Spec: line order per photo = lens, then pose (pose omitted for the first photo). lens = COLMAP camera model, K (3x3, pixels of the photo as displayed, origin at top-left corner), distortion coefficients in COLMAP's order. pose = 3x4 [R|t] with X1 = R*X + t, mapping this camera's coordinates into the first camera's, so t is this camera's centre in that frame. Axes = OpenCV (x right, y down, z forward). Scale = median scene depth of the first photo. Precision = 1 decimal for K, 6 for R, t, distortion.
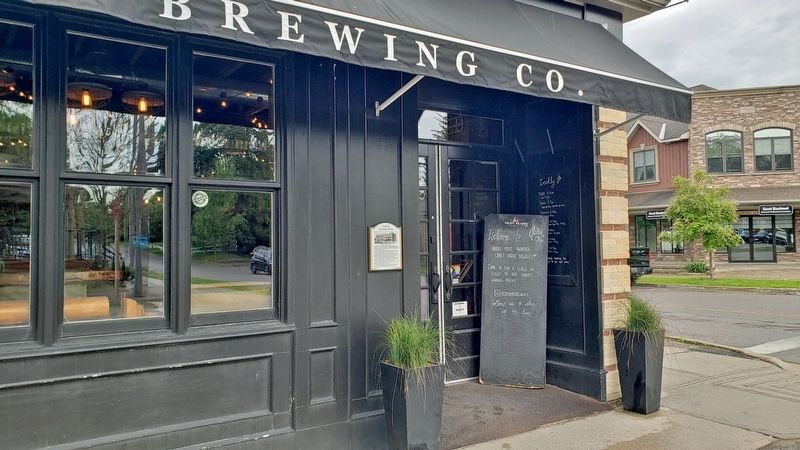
lens RADIAL K [[614.9, 0, 400.7], [0, 614.9, 220.4], [0, 0, 1]] dist [0.036534, -0.001387]
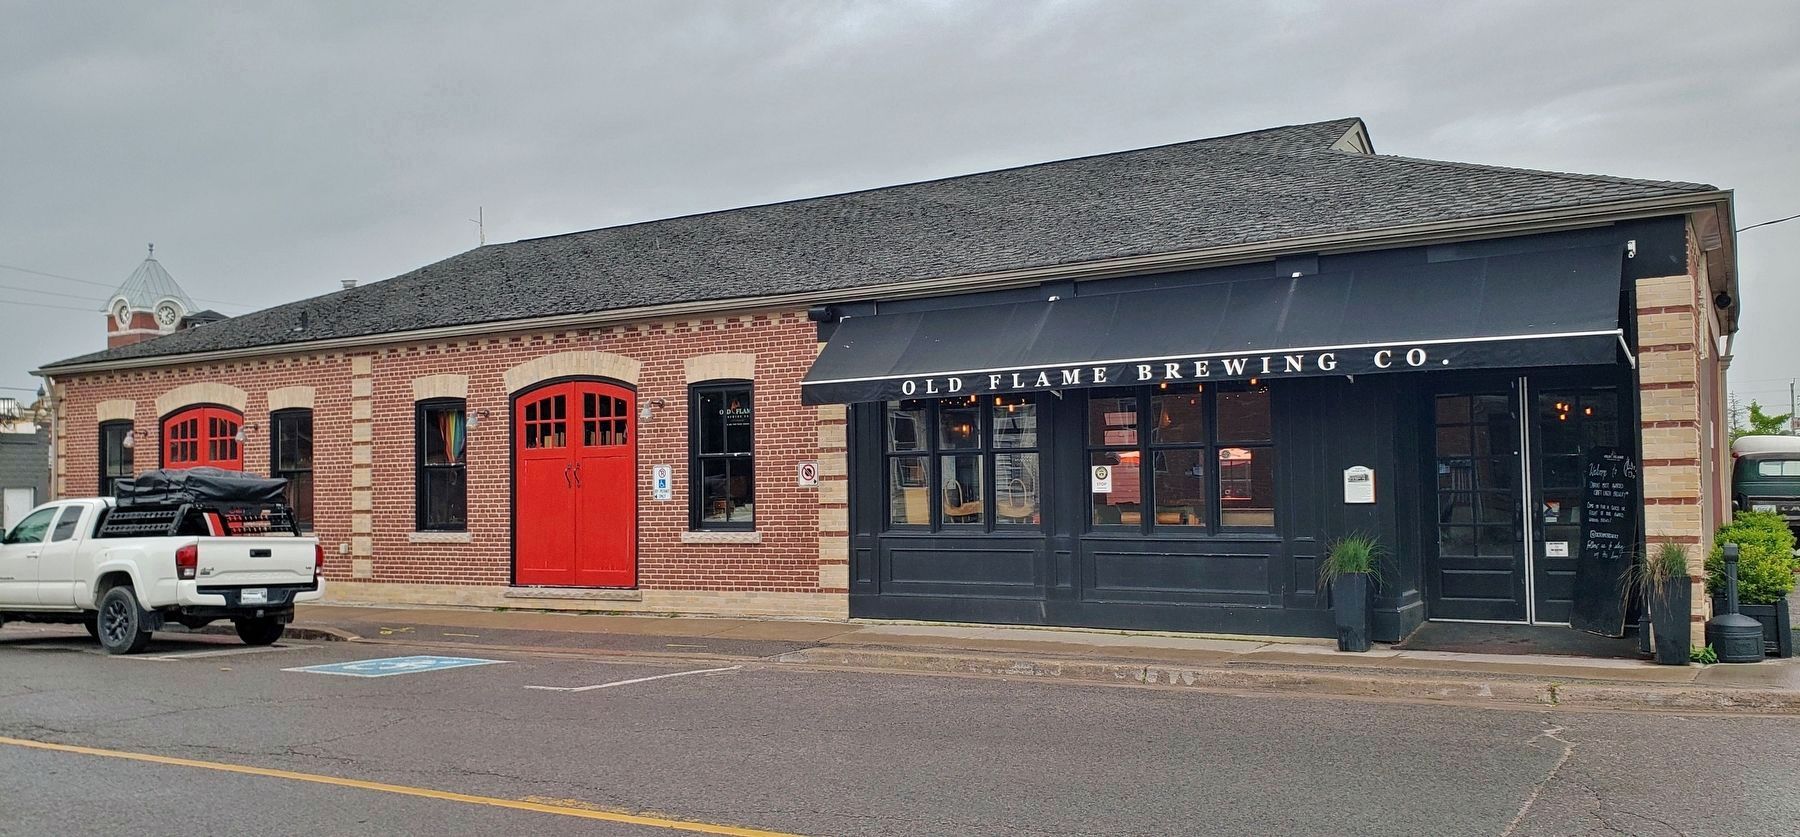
lens RADIAL K [[1271.2, 0, 898.8], [0, 1271.2, 424.9], [0, 0, 1]] dist [-0.001668, -0.001257]
pose [[0.430855, -0.035691, -0.901715, 2.149871], [0.045748, 0.998797, -0.017675, -0.086323], [0.901261, -0.033636, 0.431970, -1.114319]]
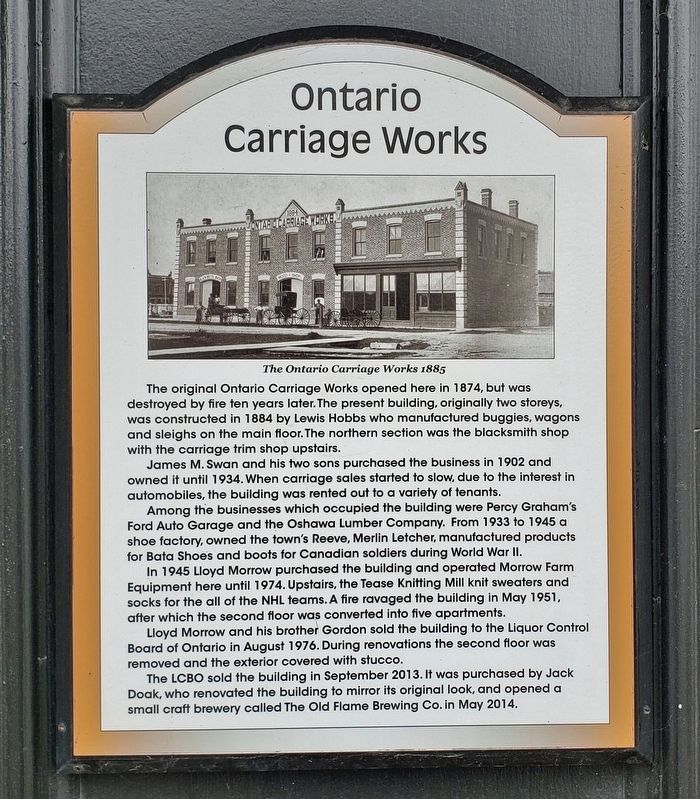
lens RADIAL K [[666.4, 0, 349.9], [0, 666.4, 401.7], [0, 0, 1]] dist [-0.001998, -0.000856]
pose [[0.858598, 0.012301, -0.512502, 0.013006], [0.009822, 0.999134, 0.040436, 0.042685], [0.512556, -0.039752, 0.857733, 1.022575]]
